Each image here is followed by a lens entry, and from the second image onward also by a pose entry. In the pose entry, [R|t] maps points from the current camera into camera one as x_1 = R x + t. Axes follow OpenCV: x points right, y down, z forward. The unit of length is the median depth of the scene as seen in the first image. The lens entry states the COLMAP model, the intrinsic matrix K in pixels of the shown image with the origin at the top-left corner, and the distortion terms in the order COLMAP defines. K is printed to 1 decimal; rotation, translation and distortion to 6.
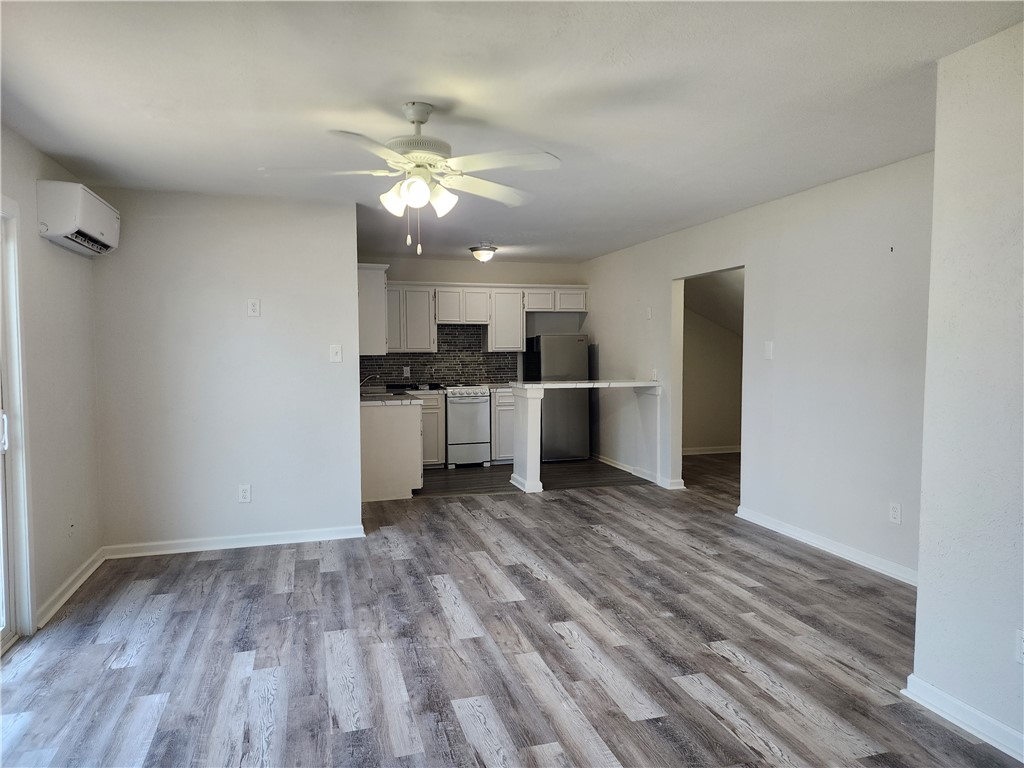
lens RADIAL K [[687.8, 0, 512.0], [0, 687.8, 384.0], [0, 0, 1]] dist [0.073229, -0.075223]
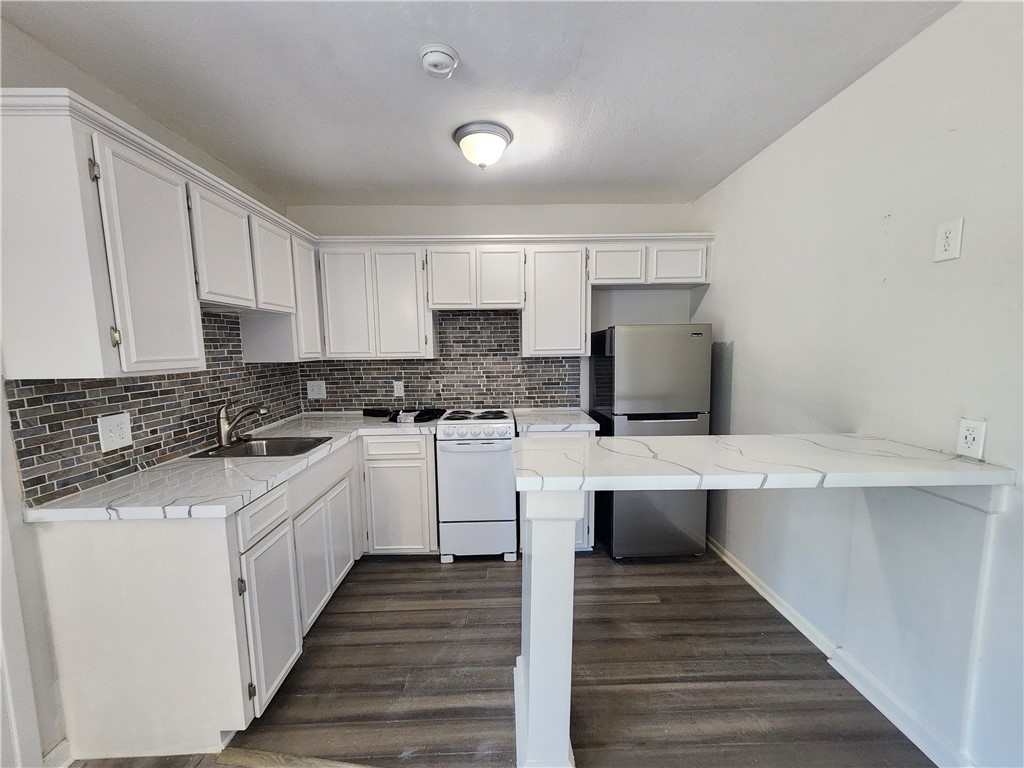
lens RADIAL K [[413.3, 0, 511.6], [0, 413.3, 398.1], [0, 0, 1]] dist [0.000972, -0.000609]
pose [[0.963136, 0.025184, -0.267835, 0.050570], [-0.006645, 0.997532, 0.069899, -0.036613], [0.268934, -0.065542, 0.960926, 0.660046]]
